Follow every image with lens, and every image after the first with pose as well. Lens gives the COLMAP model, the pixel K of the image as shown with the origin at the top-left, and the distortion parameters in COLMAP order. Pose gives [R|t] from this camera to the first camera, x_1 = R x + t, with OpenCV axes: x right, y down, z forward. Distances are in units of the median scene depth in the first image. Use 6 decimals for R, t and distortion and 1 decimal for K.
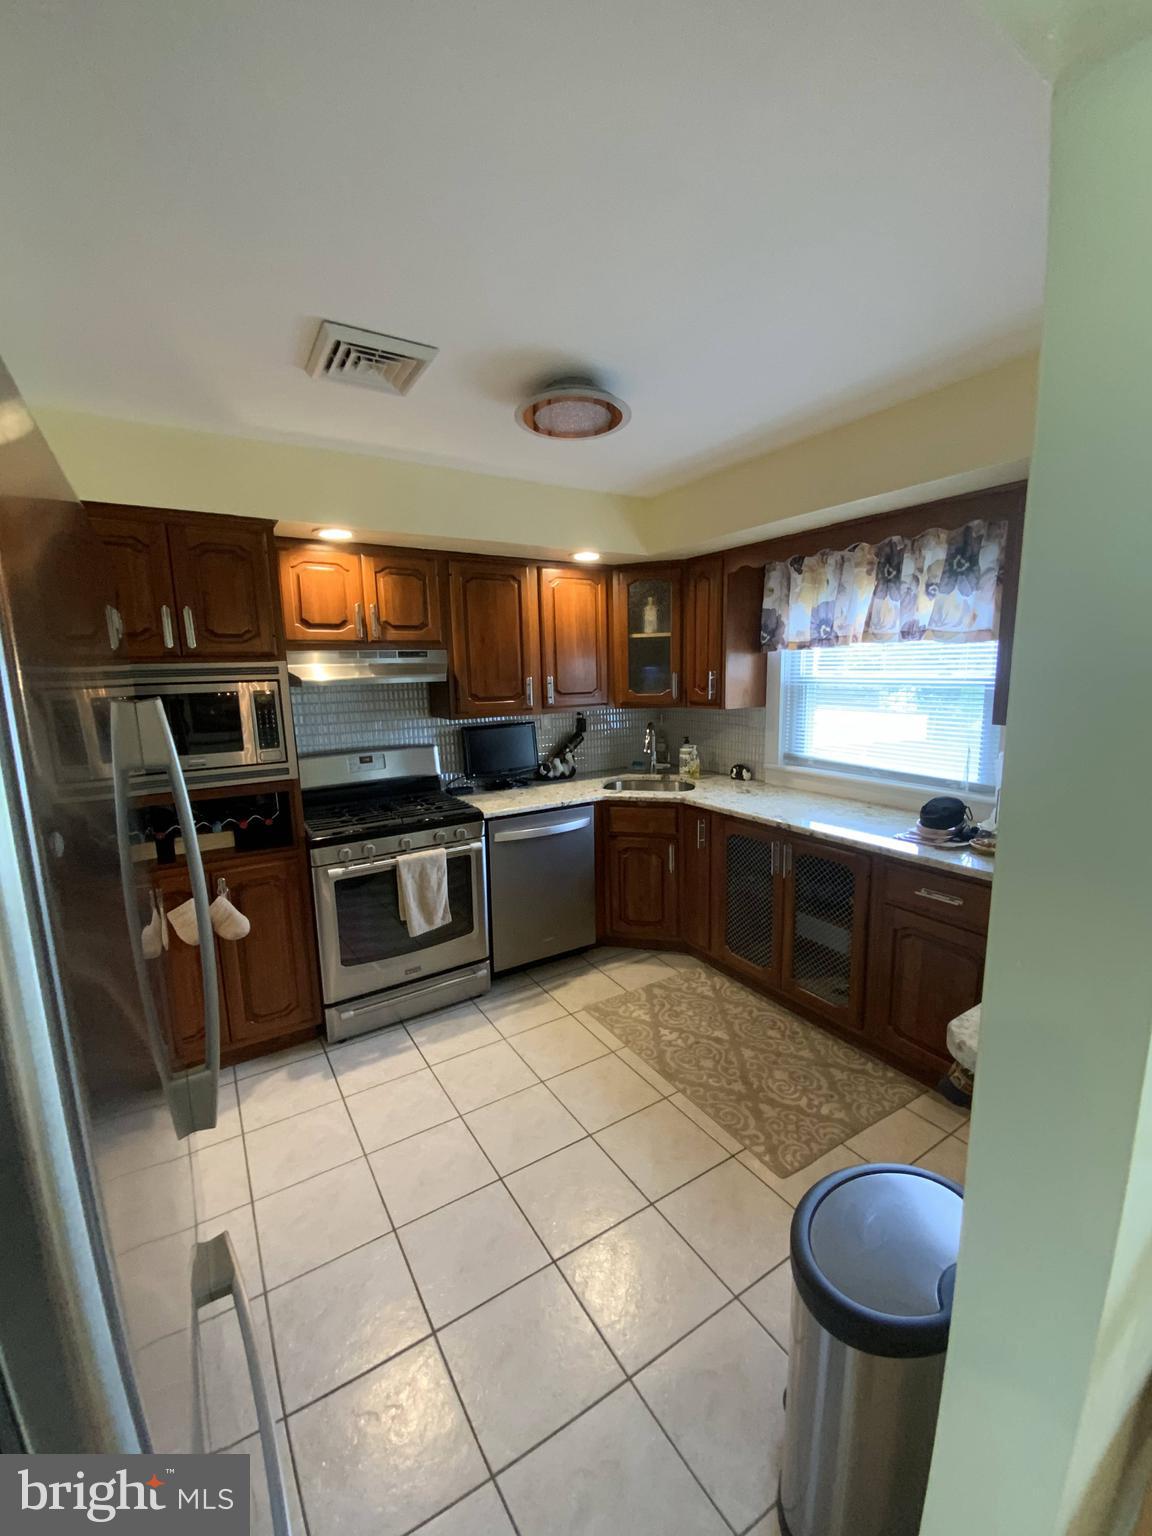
lens RADIAL K [[622.2, 0, 577.6], [0, 622.2, 771.2], [0, 0, 1]] dist [0.014903, -0.014549]
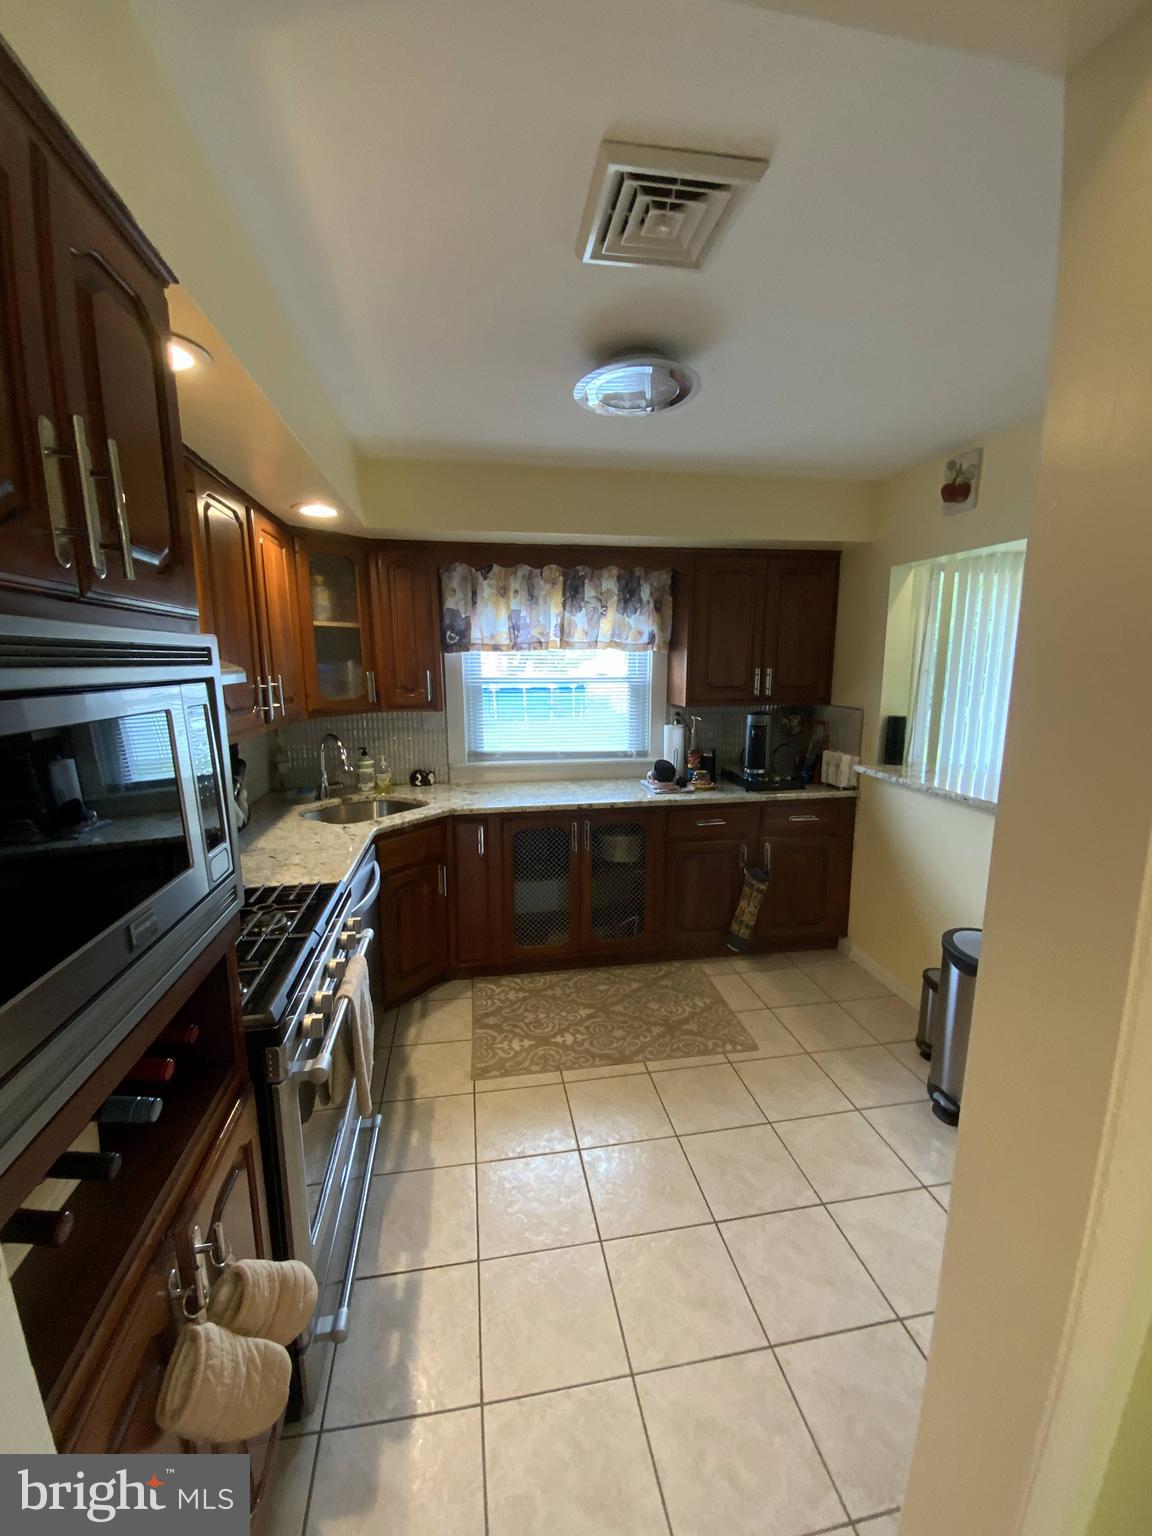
lens RADIAL K [[622.5, 0, 572.3], [0, 622.5, 767.9], [0, 0, 1]] dist [0.016495, -0.013995]
pose [[0.380218, -0.134065, 0.915129, -0.682216], [0.149199, 0.985371, 0.082365, -0.076415], [-0.912784, 0.105220, 0.394658, 0.548387]]
